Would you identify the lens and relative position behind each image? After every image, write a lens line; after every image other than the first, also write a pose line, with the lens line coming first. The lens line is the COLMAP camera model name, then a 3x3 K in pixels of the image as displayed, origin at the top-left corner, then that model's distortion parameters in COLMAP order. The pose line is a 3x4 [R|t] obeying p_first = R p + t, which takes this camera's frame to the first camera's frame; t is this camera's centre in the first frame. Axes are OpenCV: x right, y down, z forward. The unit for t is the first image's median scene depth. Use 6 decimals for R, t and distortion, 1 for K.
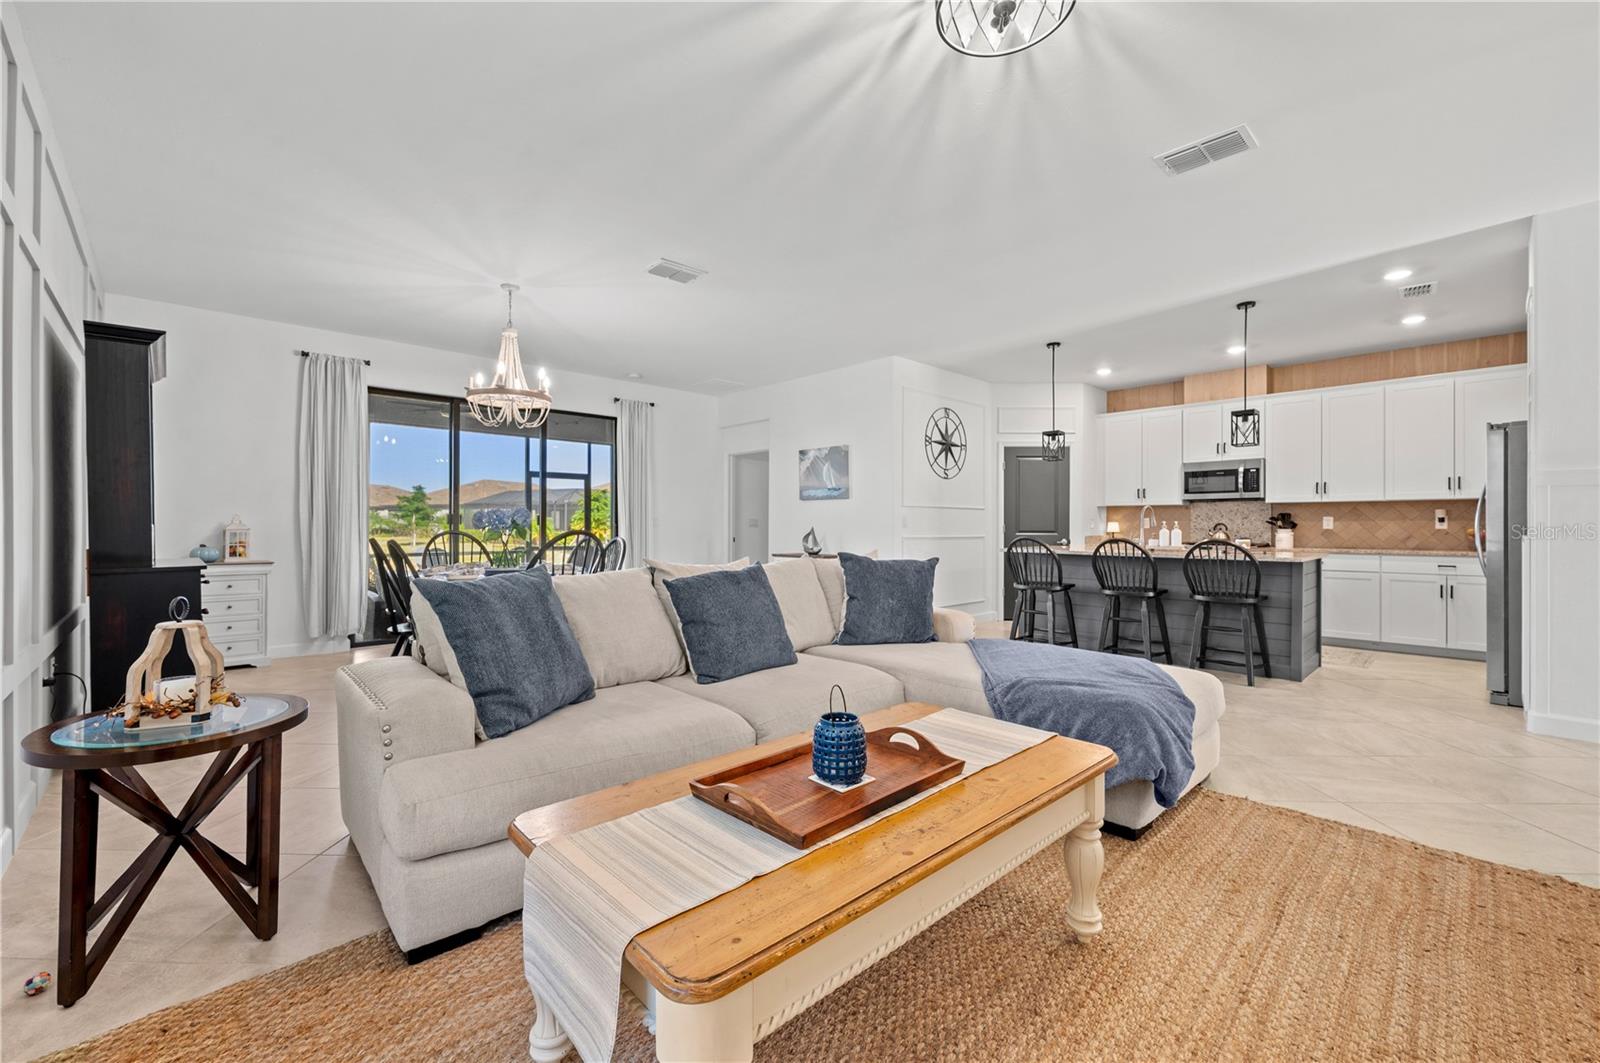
lens RADIAL K [[624.0, 0, 795.0], [0, 624.0, 526.7], [0, 0, 1]] dist [-0.000198, 0.000071]
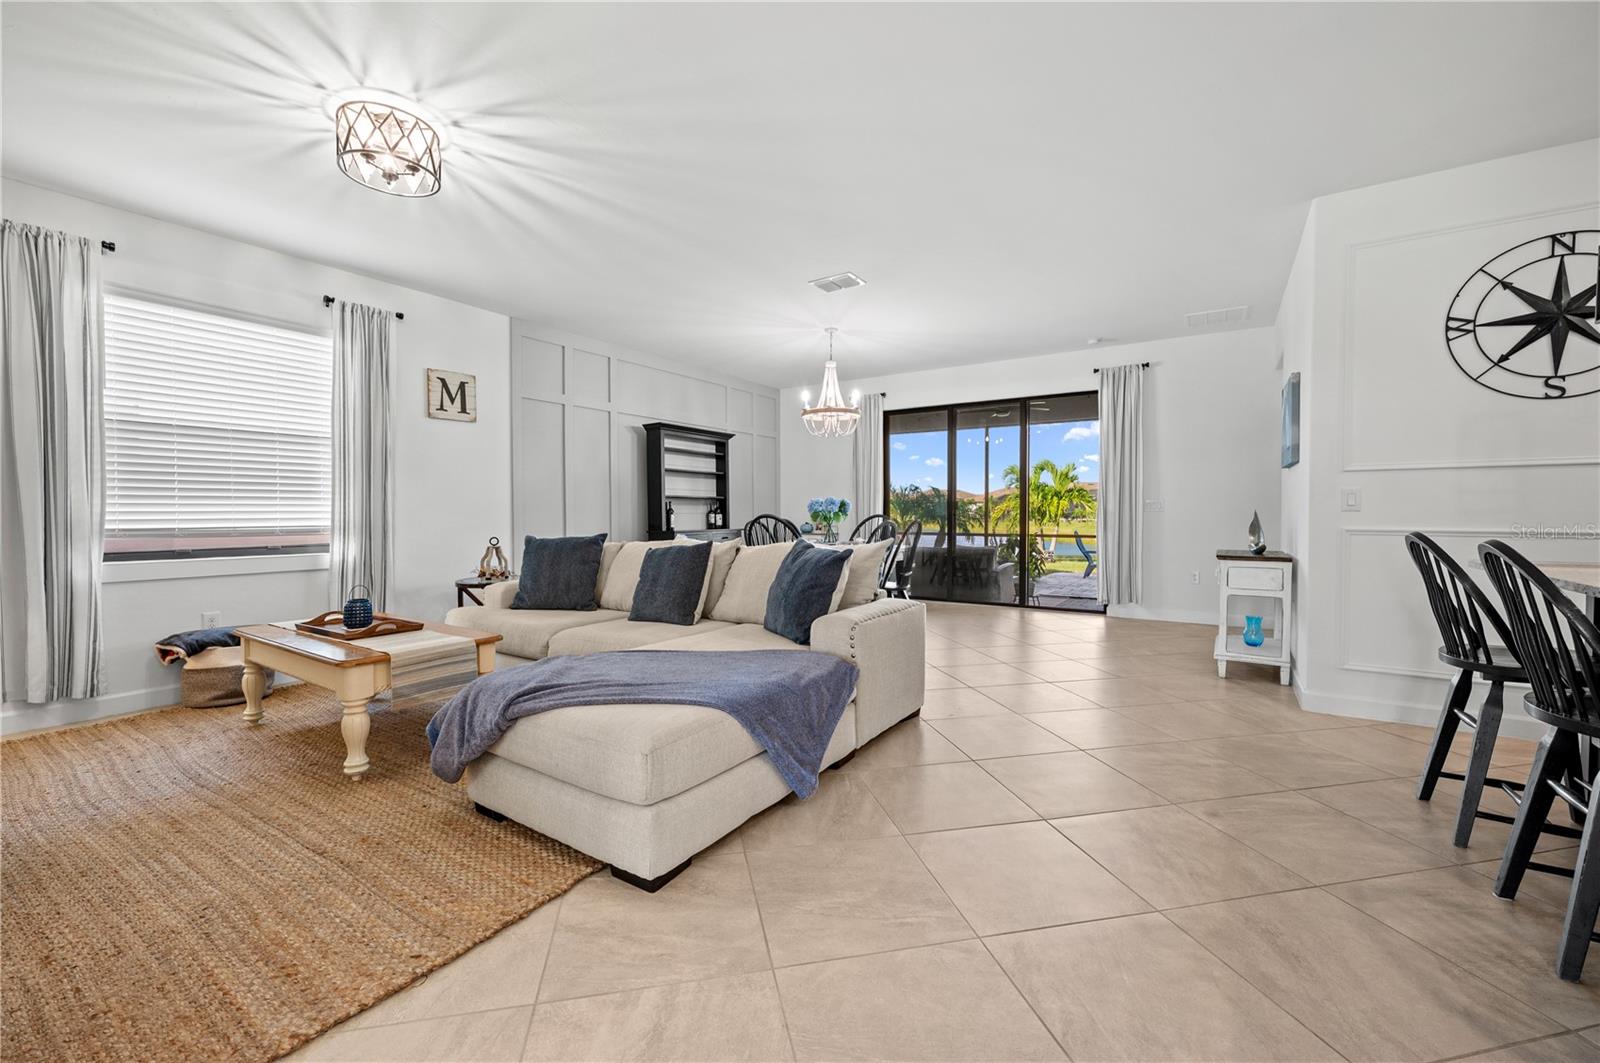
lens RADIAL K [[627.6, 0, 813.3], [0, 627.6, 526.2], [0, 0, 1]] dist [-0.000506, -0.000087]
pose [[0.276866, 0.019422, -0.960712, 0.537146], [0.004296, 0.999761, 0.021449, 0.000354], [0.960899, -0.010066, 0.276716, 0.394940]]
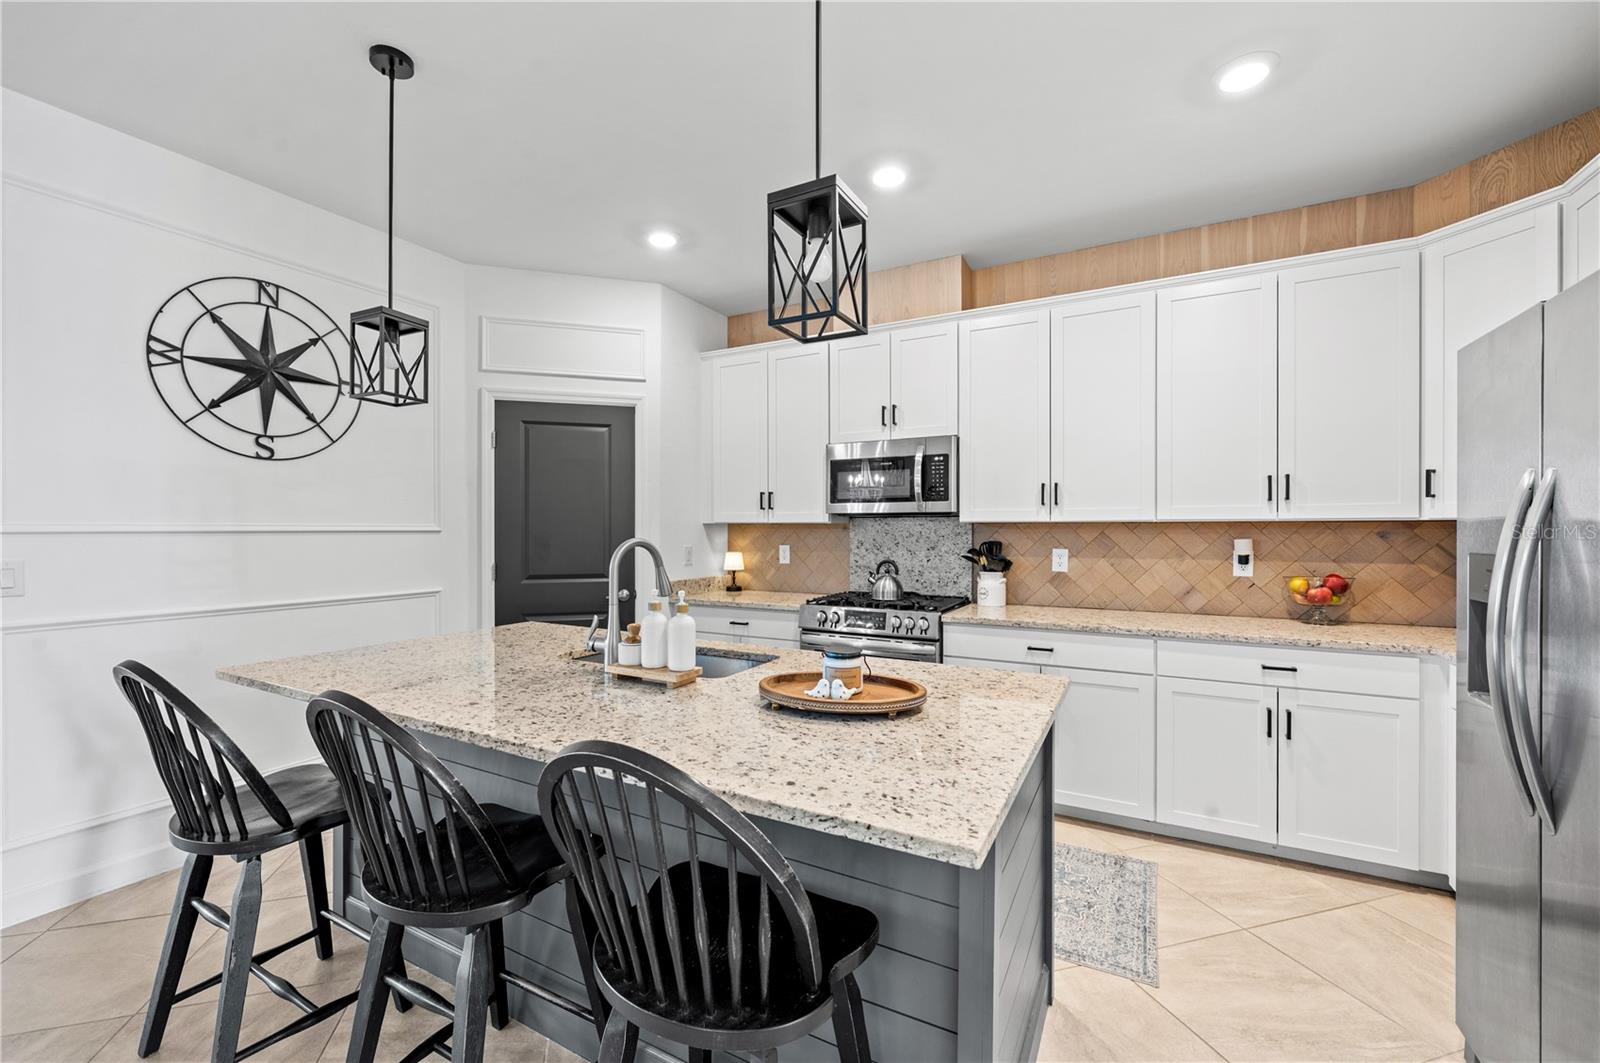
lens RADIAL K [[643.4, 0, 766.4], [0, 643.4, 532.4], [0, 0, 1]] dist [0.001179, 0.000091]
pose [[0.958019, -0.003899, 0.286677, 0.444746], [0.002532, 0.999984, 0.005137, -0.032742], [-0.286693, -0.004195, 0.958013, 0.531261]]
